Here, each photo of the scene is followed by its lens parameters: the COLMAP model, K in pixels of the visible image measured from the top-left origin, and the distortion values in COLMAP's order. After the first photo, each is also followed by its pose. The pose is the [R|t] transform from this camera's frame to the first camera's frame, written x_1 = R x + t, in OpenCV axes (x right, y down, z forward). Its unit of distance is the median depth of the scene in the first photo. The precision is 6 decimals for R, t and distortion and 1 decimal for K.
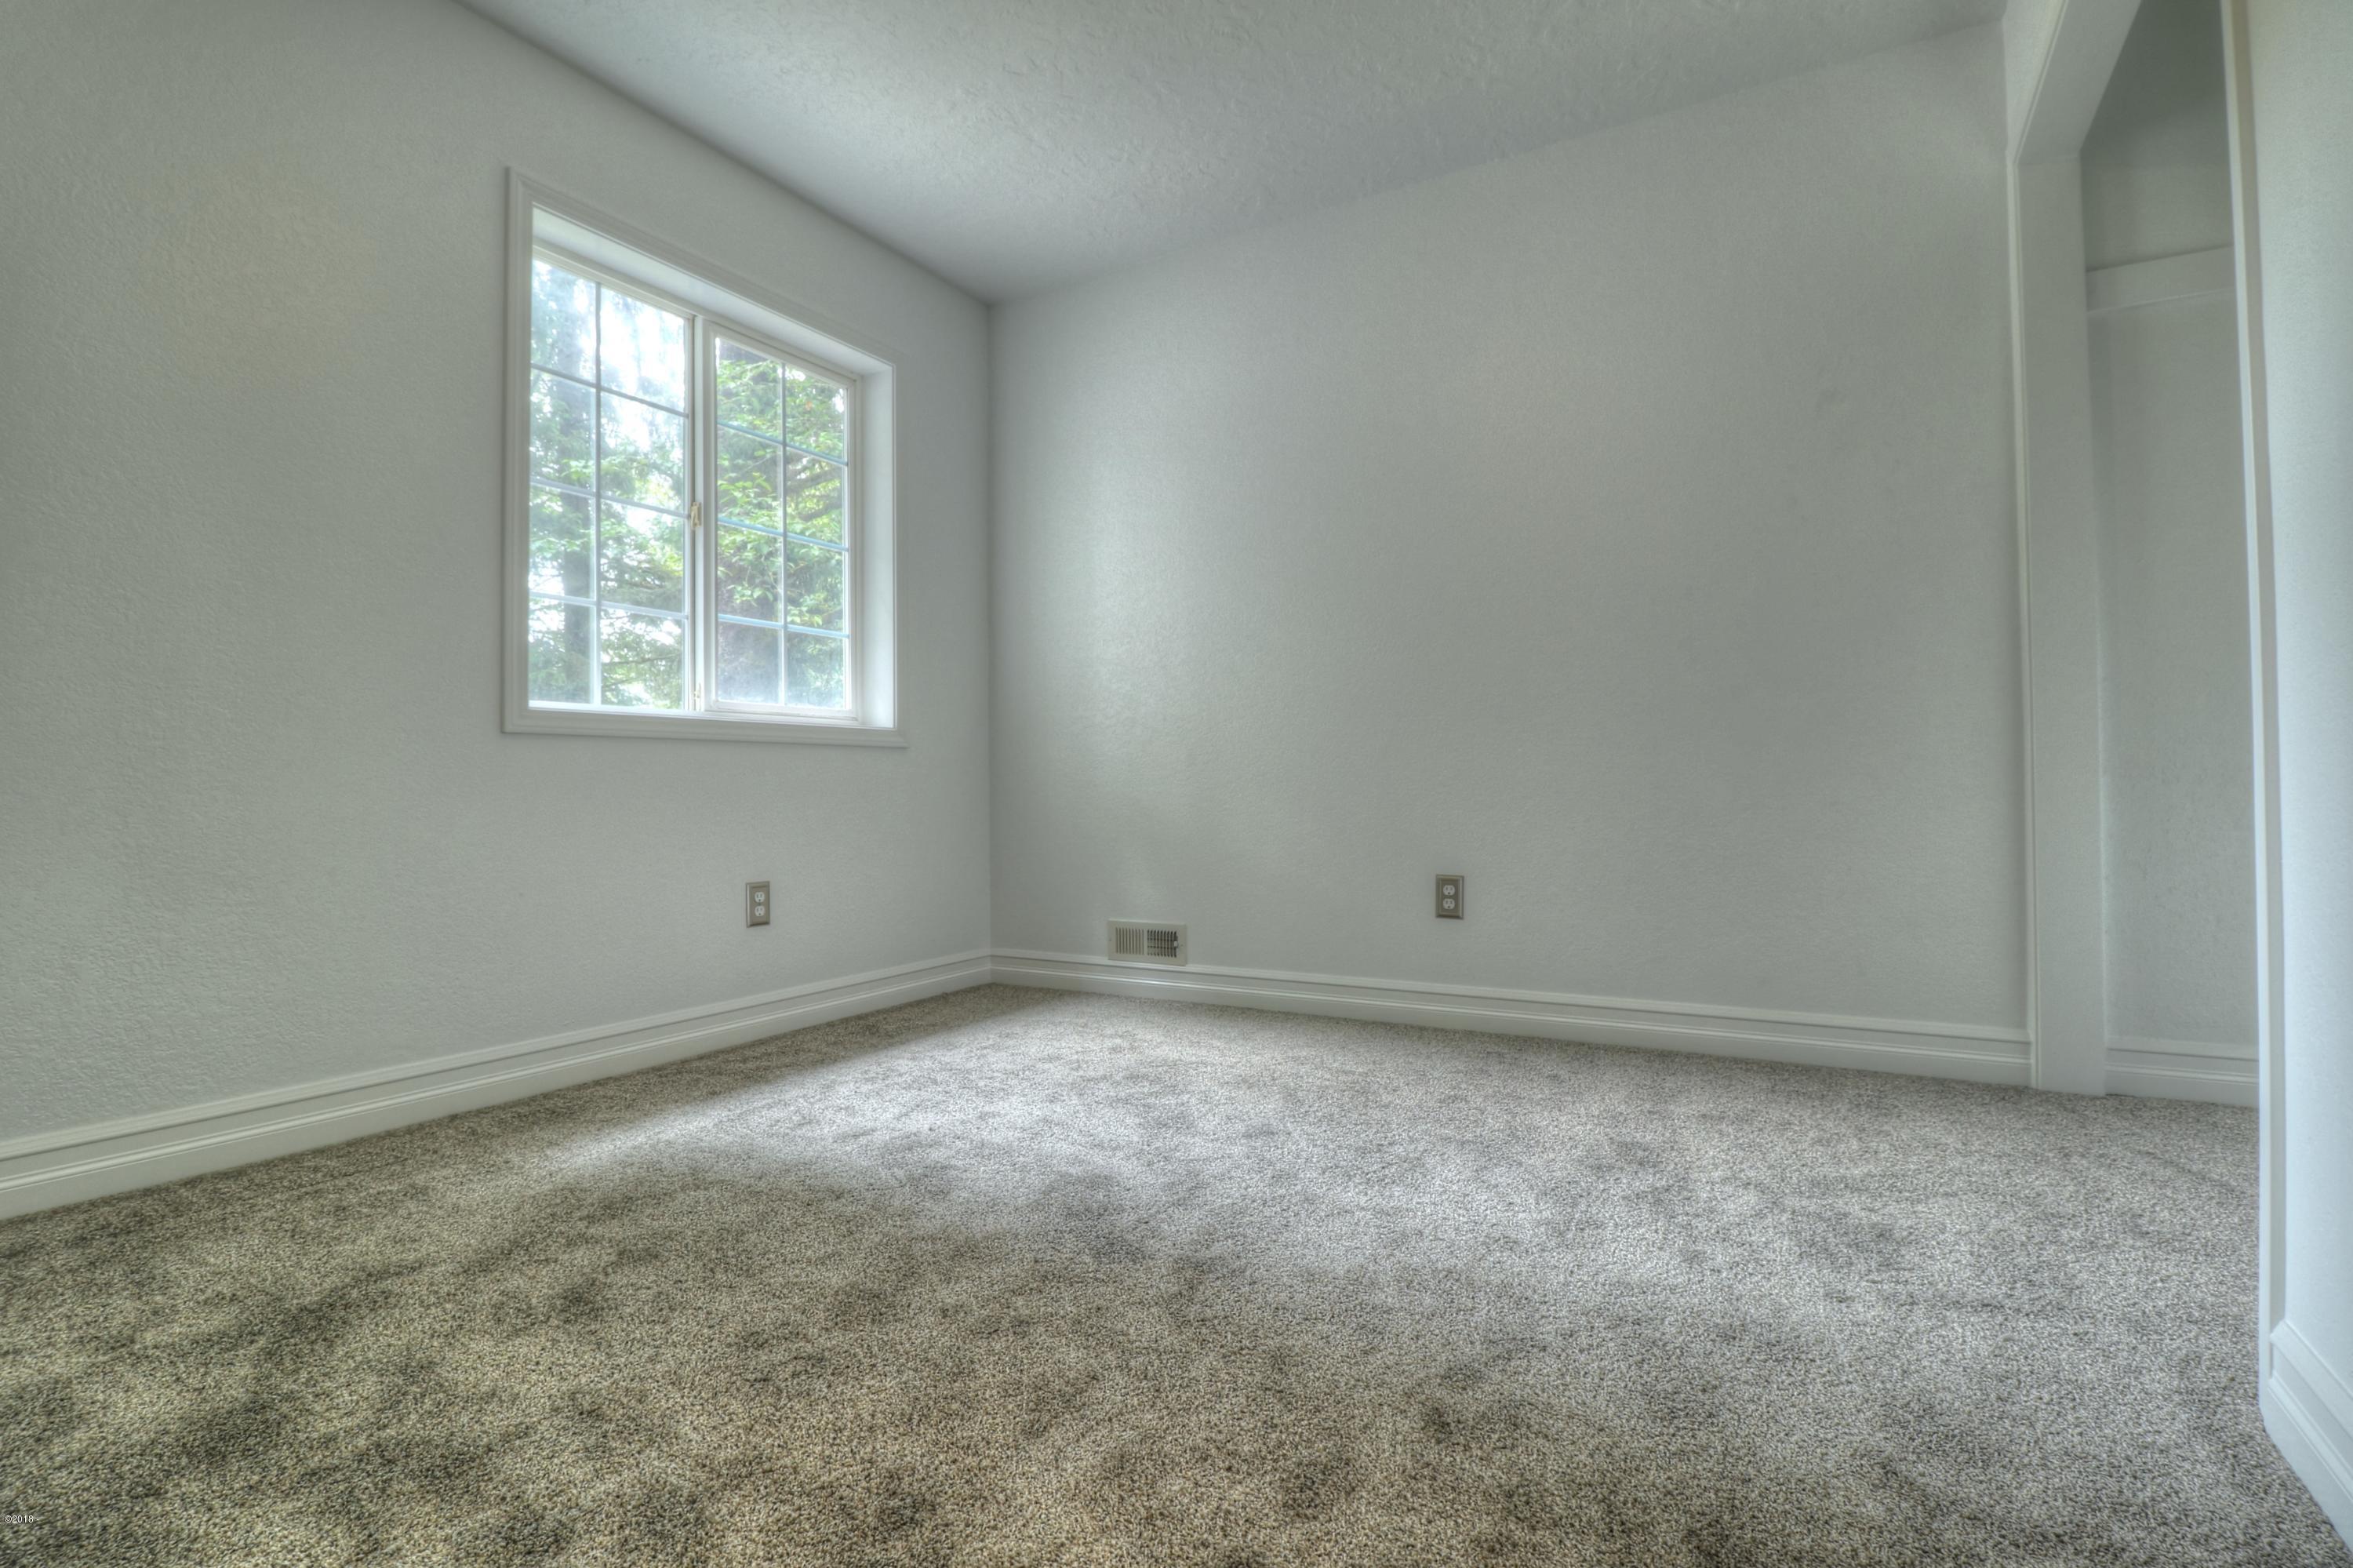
lens RADIAL K [[1084.3, 0, 1172.1], [0, 1084.3, 775.4], [0, 0, 1]] dist [-0.000095, -0.013166]
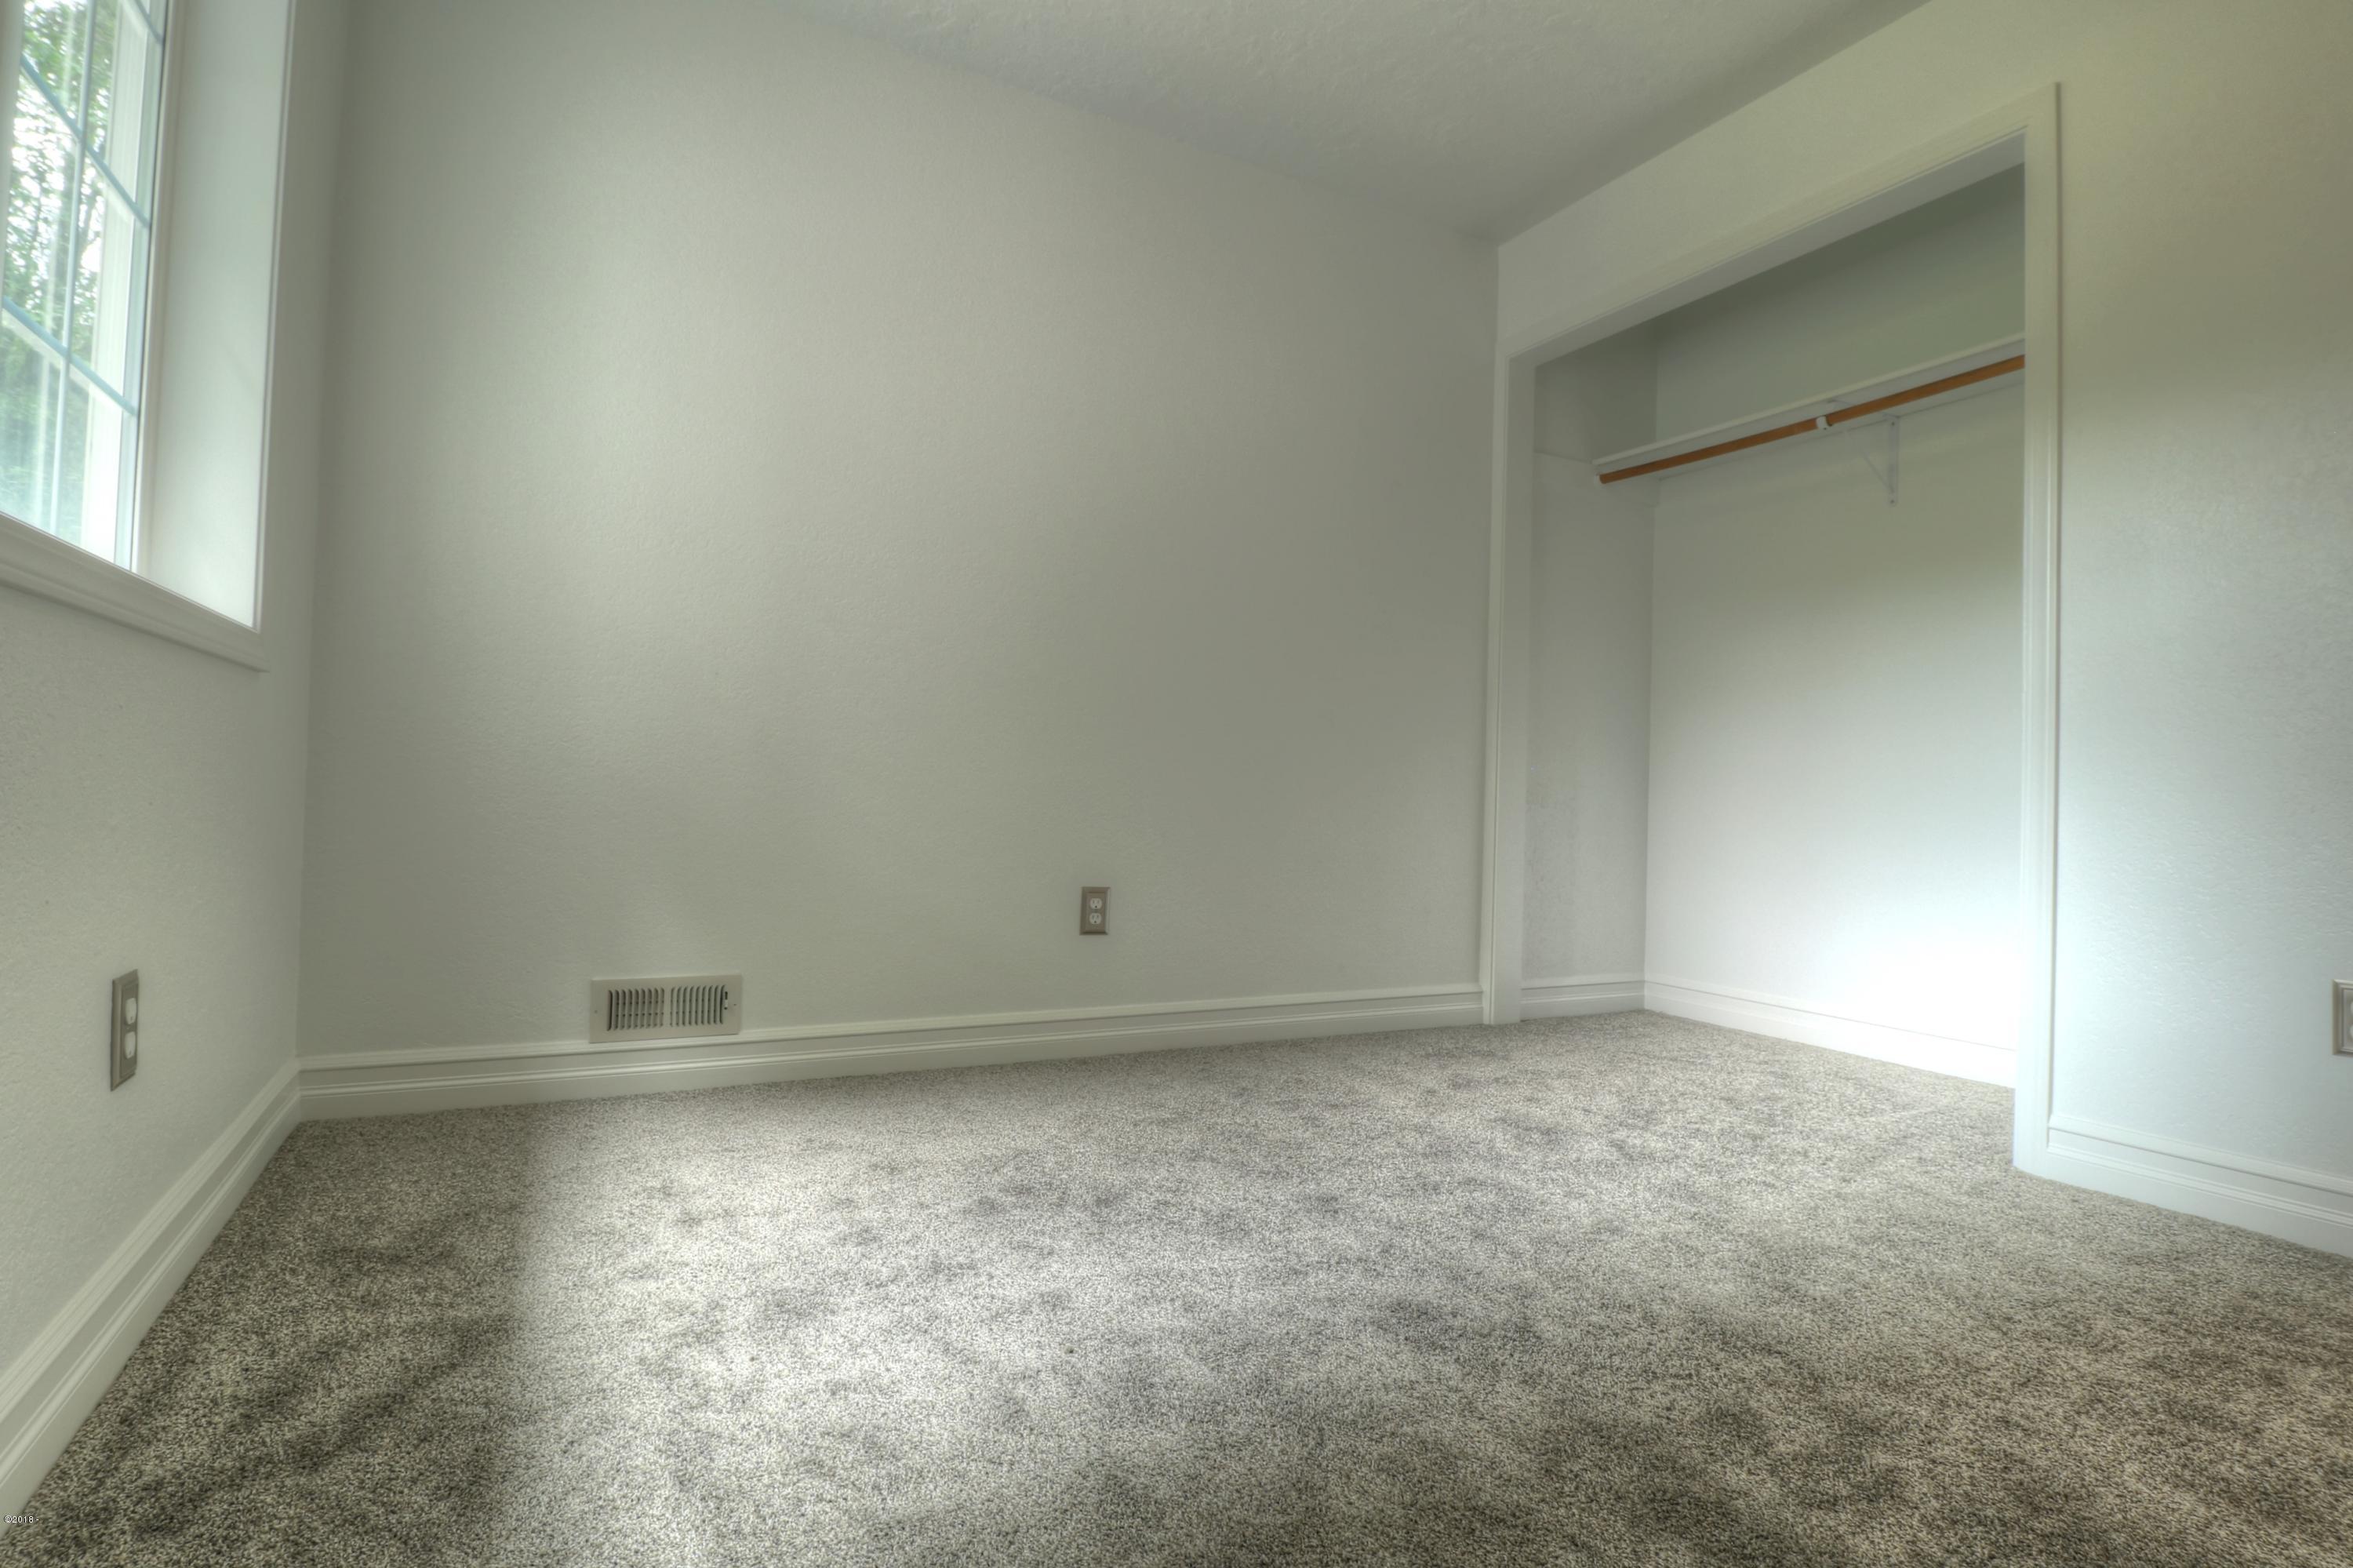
lens RADIAL K [[1118.9, 0, 1166.7], [0, 1118.9, 771.9], [0, 0, 1]] dist [0.001898, -0.014470]
pose [[0.545906, 0.044901, 0.836642, -0.647911], [-0.048995, 0.998565, -0.021622, 0.015874], [-0.836413, -0.029188, 0.547323, 0.559863]]
